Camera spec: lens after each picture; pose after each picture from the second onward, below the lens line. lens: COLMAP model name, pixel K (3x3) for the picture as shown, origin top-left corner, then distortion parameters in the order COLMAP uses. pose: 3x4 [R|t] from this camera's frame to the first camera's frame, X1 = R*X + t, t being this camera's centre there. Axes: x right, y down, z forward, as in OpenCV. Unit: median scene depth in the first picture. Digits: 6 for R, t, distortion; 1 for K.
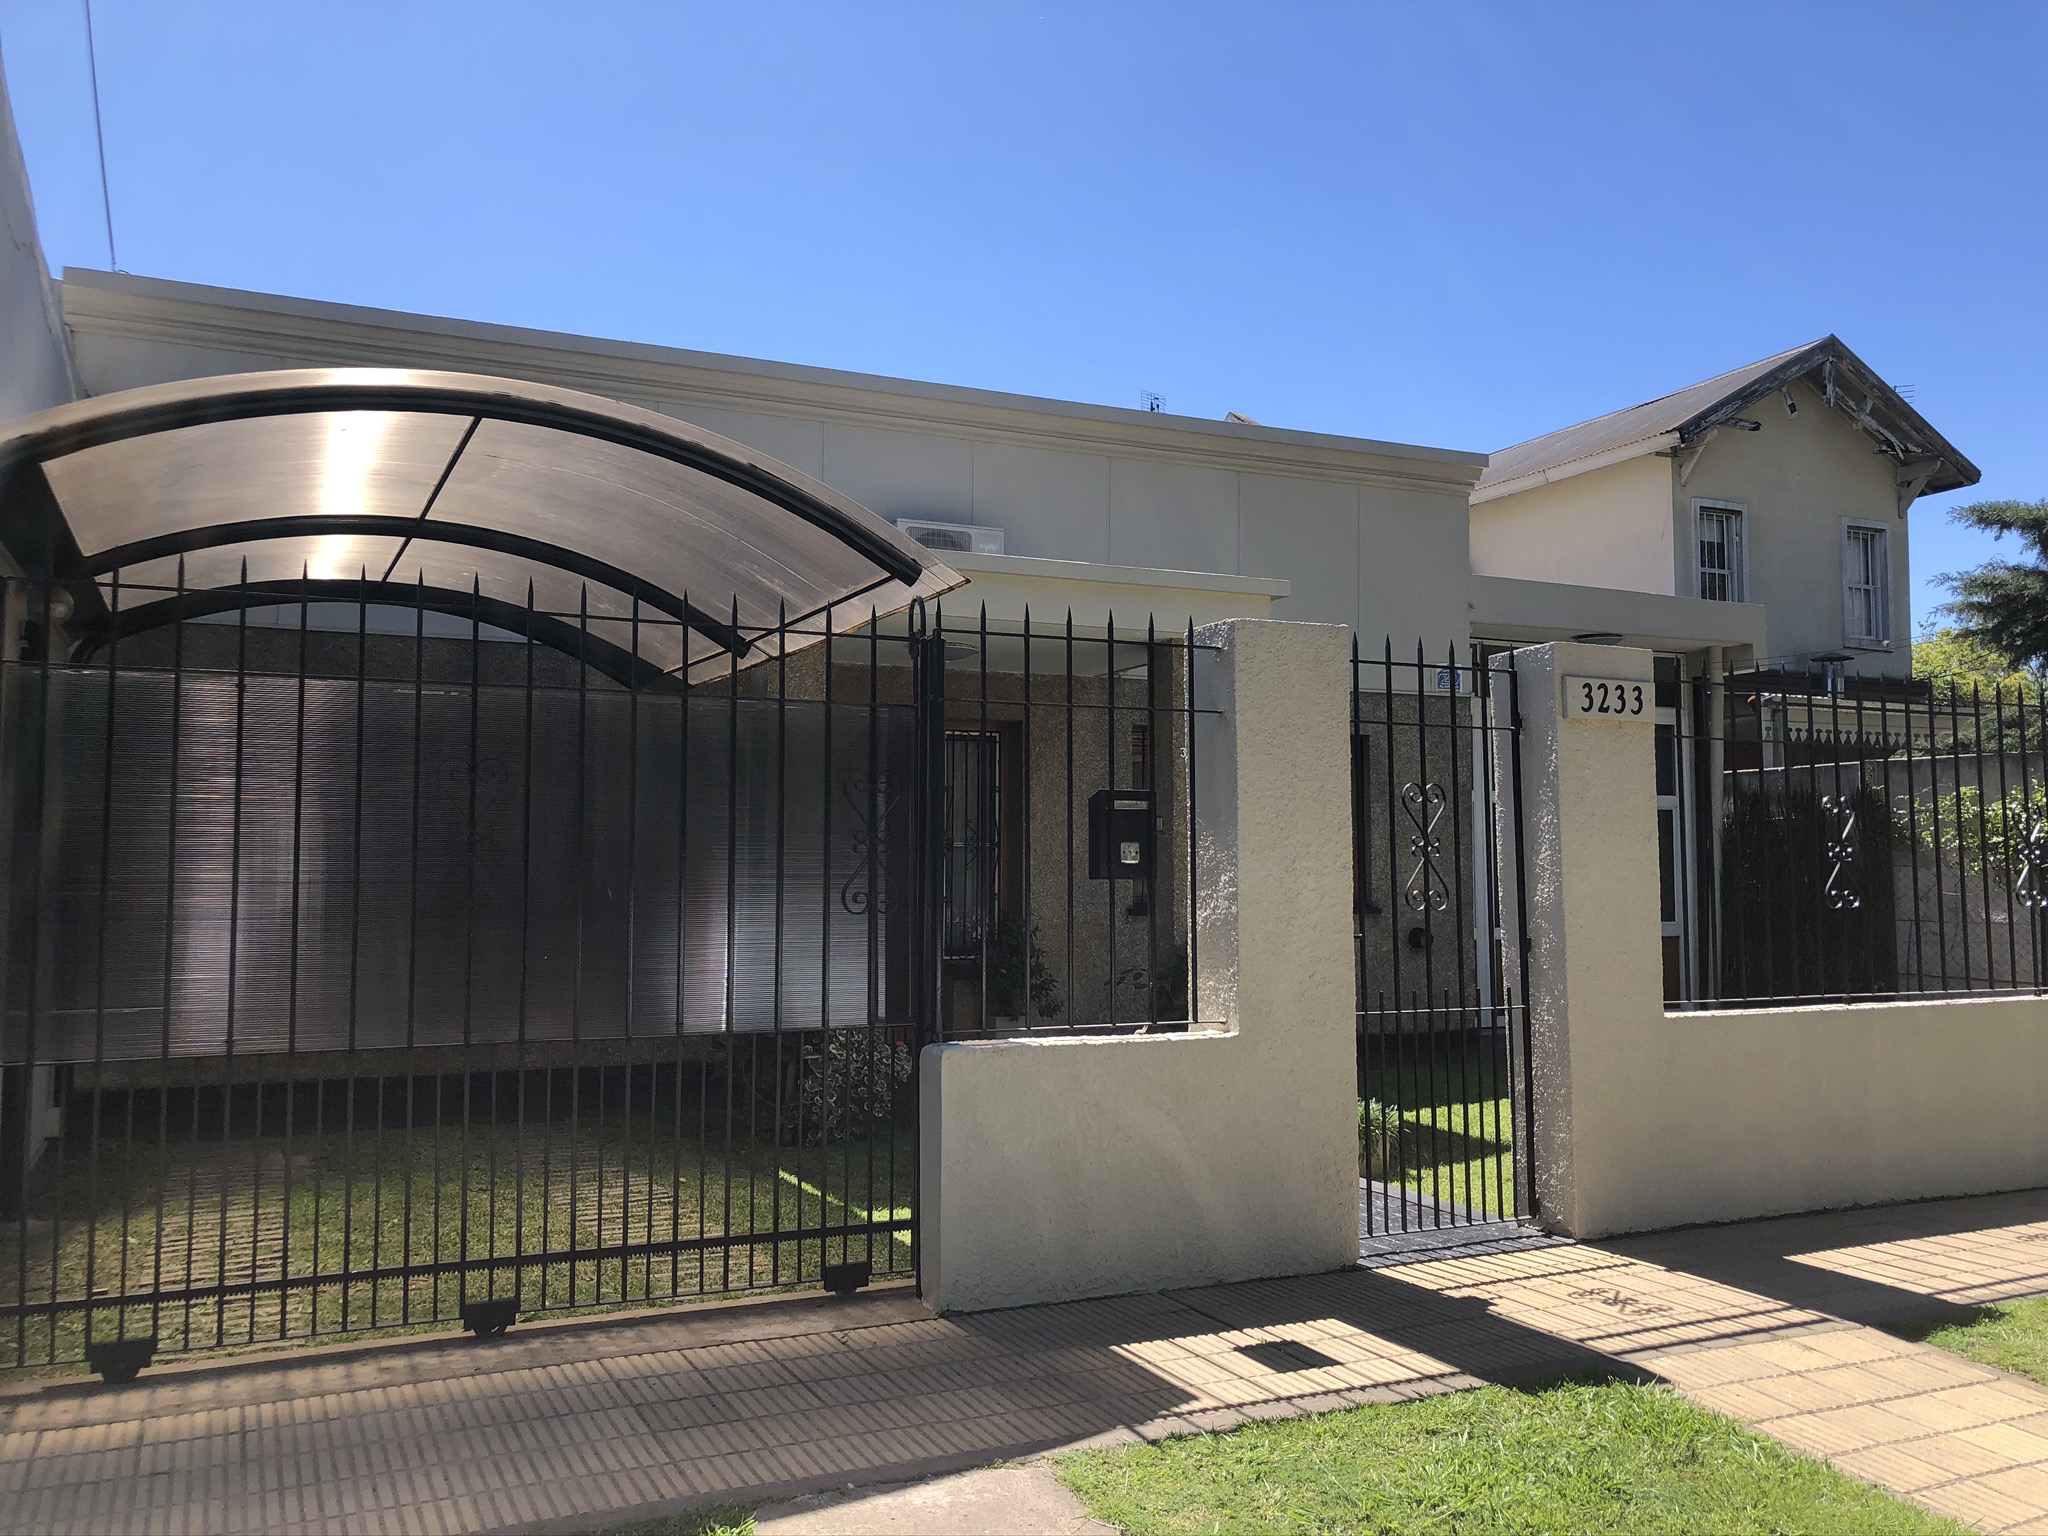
lens RADIAL K [[1671.1, 0, 1026.2], [0, 1671.1, 770.9], [0, 0, 1]] dist [0.006849, 0.002451]
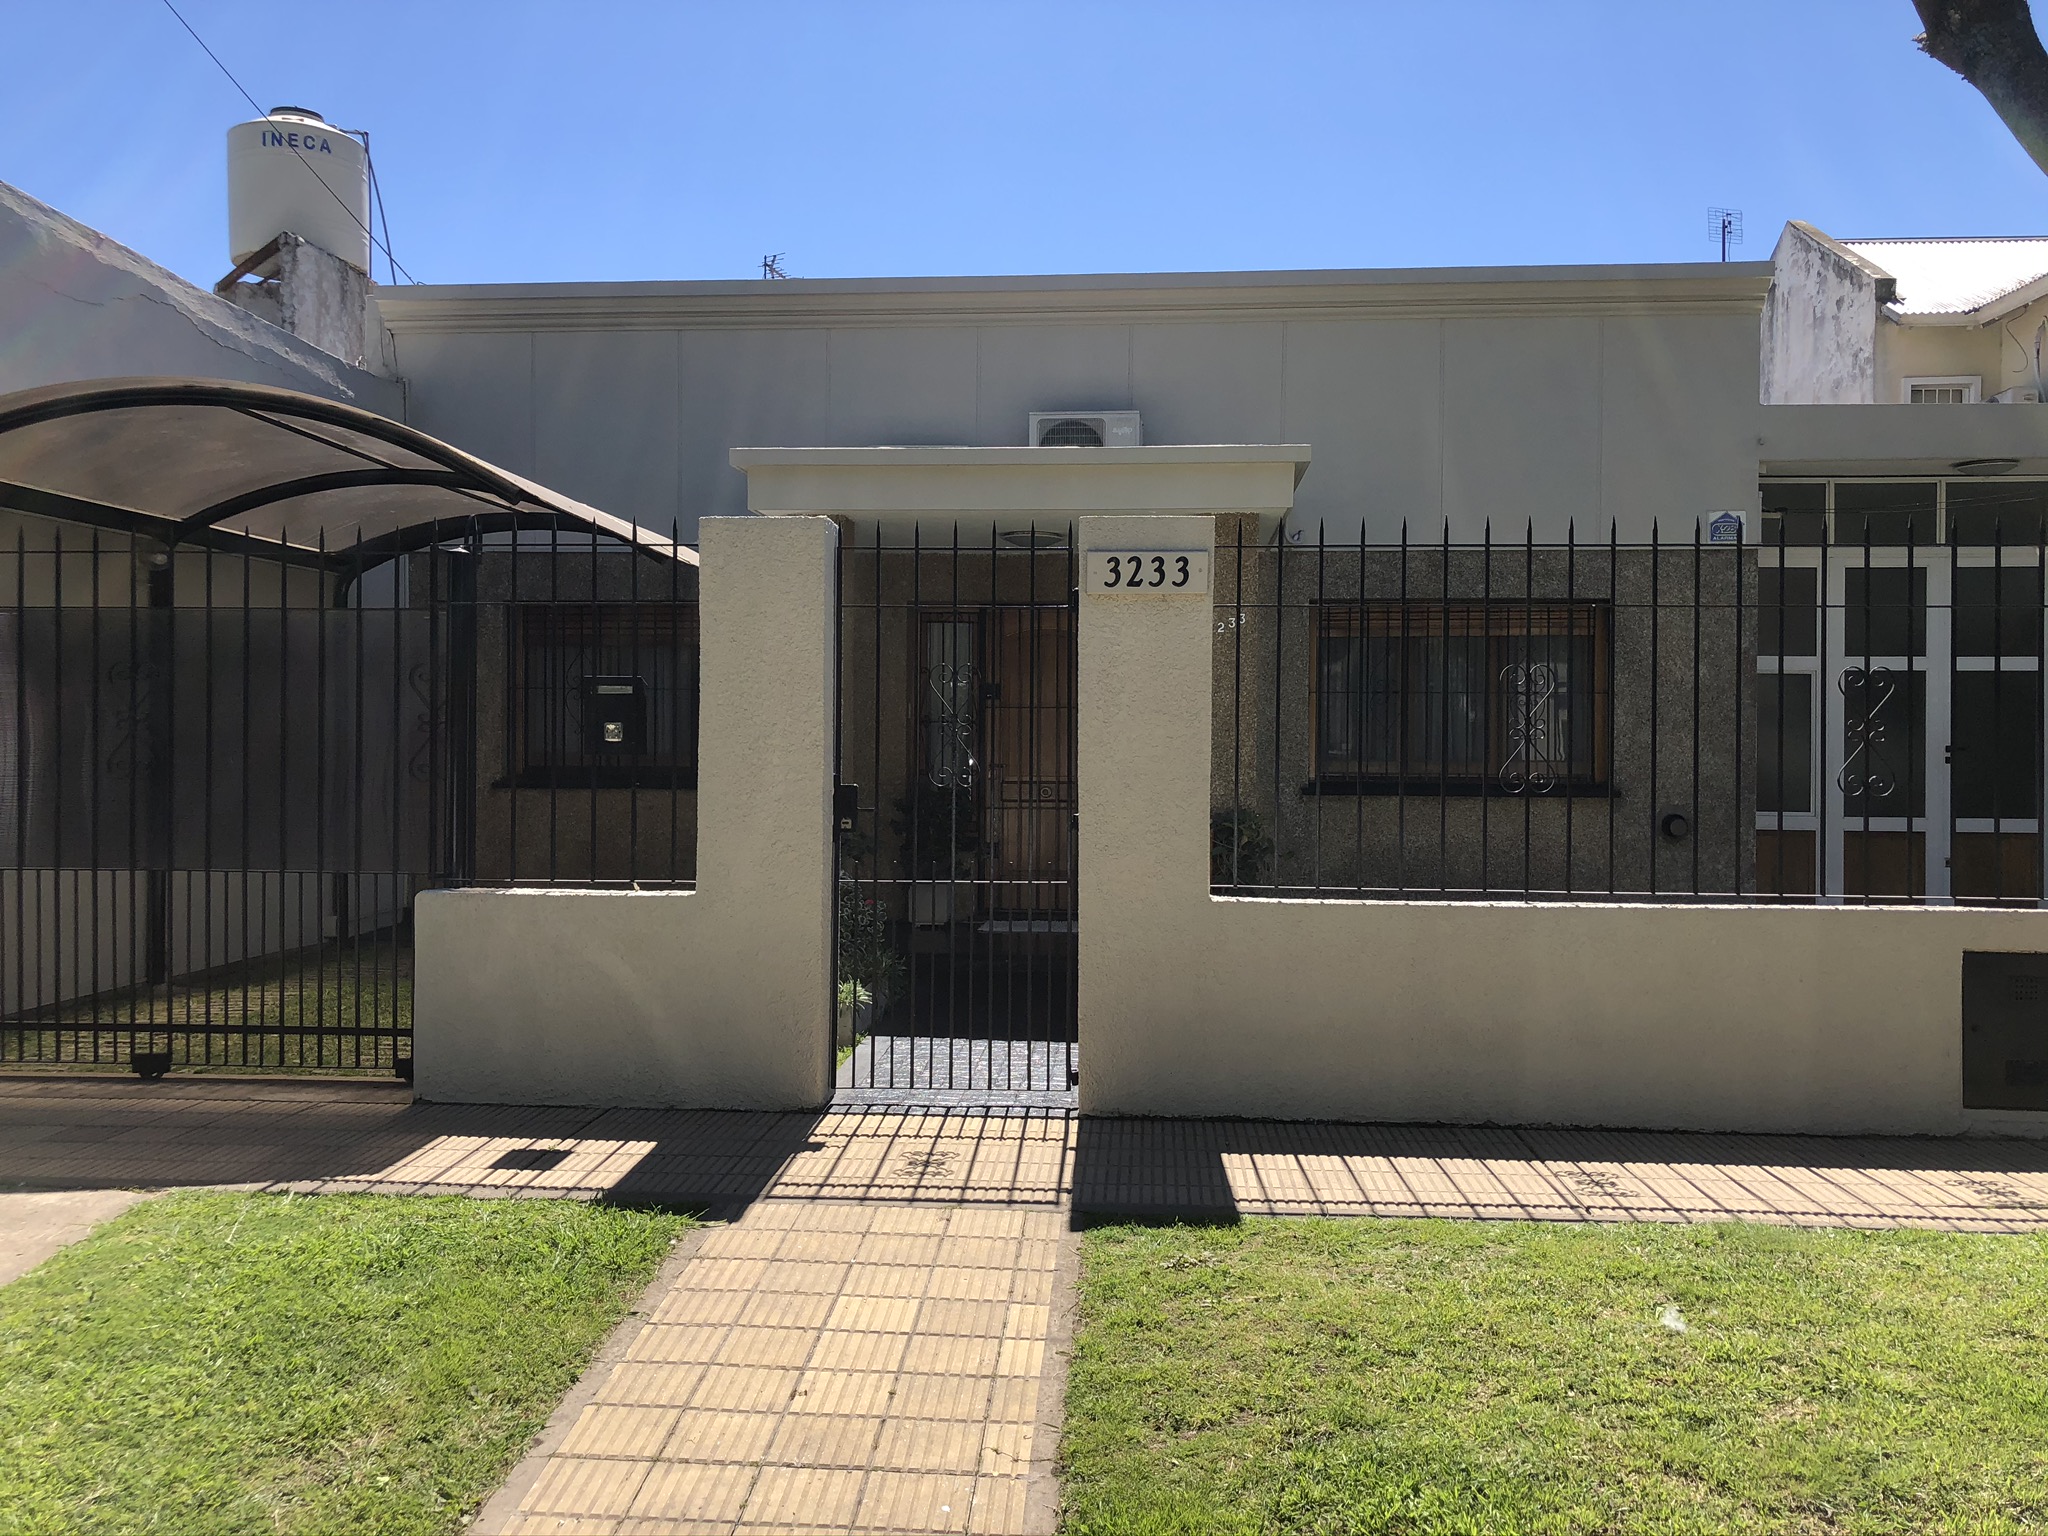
lens RADIAL K [[1653.3, 0, 1018.6], [0, 1653.3, 741.7], [0, 0, 1]] dist [-0.009341, -0.006342]
pose [[0.879268, 0.002115, -0.476323, 0.823741], [0.026548, 0.998218, 0.053439, 0.002283], [0.475588, -0.059633, 0.877645, 0.131356]]
